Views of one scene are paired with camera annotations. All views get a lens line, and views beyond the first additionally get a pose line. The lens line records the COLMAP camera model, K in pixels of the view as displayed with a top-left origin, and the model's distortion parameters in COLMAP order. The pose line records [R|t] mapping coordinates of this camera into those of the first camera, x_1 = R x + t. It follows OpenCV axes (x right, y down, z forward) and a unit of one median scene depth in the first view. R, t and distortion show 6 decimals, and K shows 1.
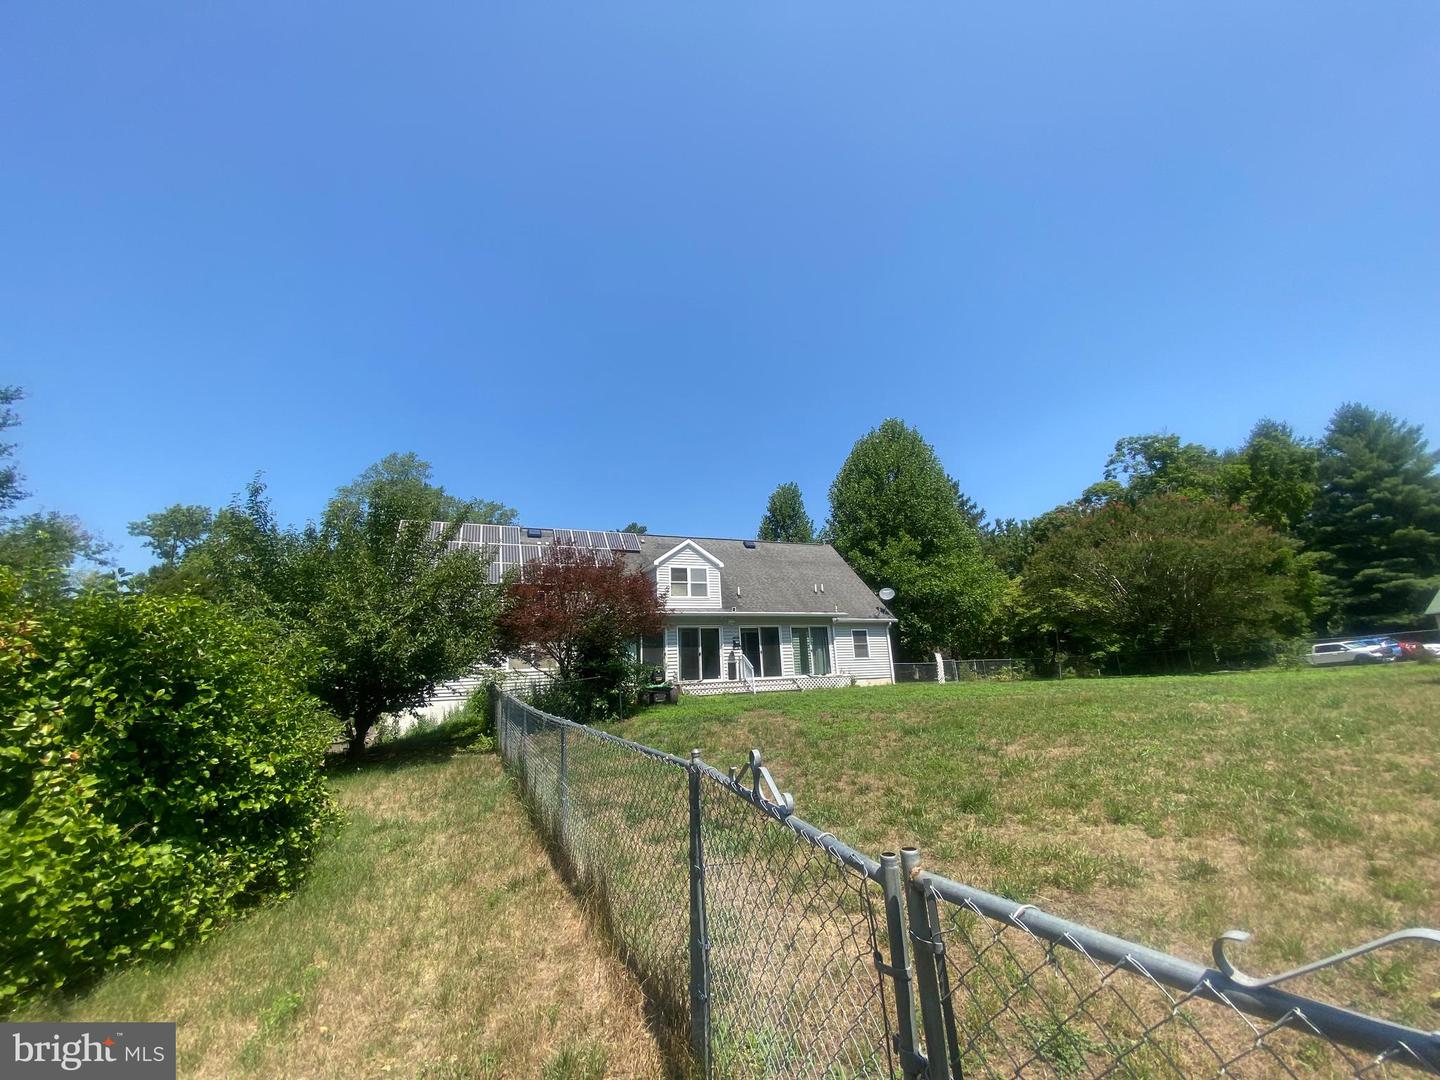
lens RADIAL K [[575.7, 0, 711.7], [0, 575.7, 539.8], [0, 0, 1]] dist [0.003762, -0.013407]
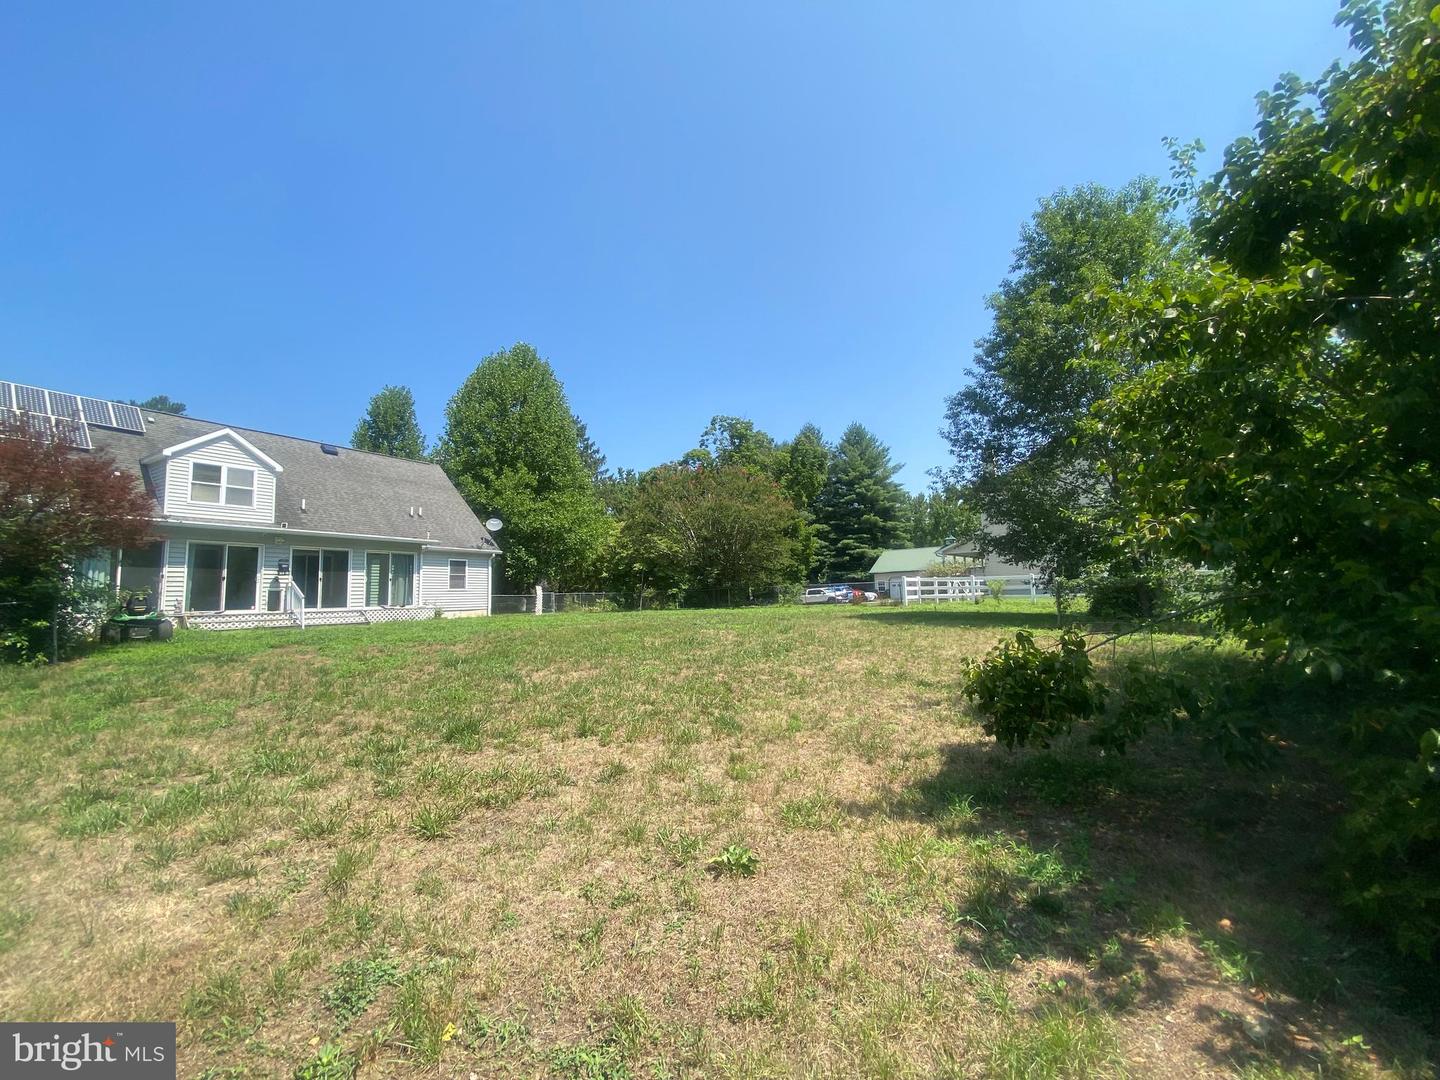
lens RADIAL K [[575.7, 0, 719.6], [0, 575.7, 538.0], [0, 0, 1]] dist [0.003762, -0.013407]
pose [[0.801209, 0.078476, 0.593217, 0.049557], [-0.144018, 0.987511, 0.063876, 0.000073], [-0.580796, -0.136612, 0.802505, -0.001413]]
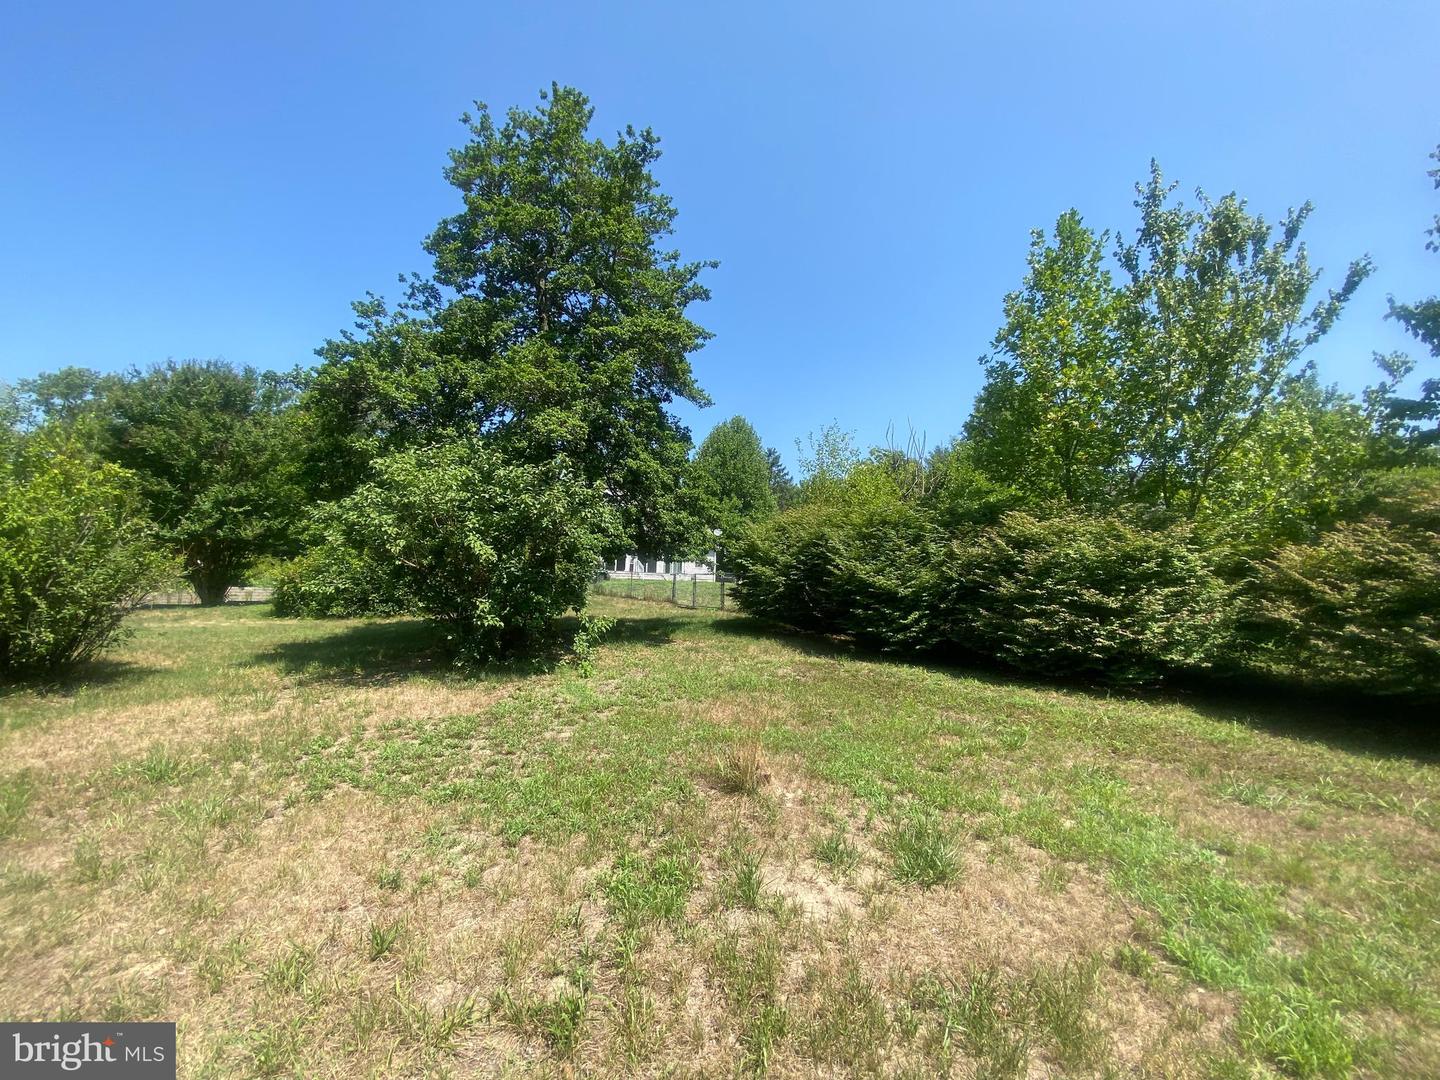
lens RADIAL K [[580.9, 0, 718.6], [0, 580.9, 543.8], [0, 0, 1]] dist [-0.001409, -0.000100]
pose [[0.956877, 0.094641, 0.274643, -0.218862], [-0.139681, 0.978870, 0.149344, -0.176641], [-0.254705, -0.181266, 0.949878, -0.866887]]
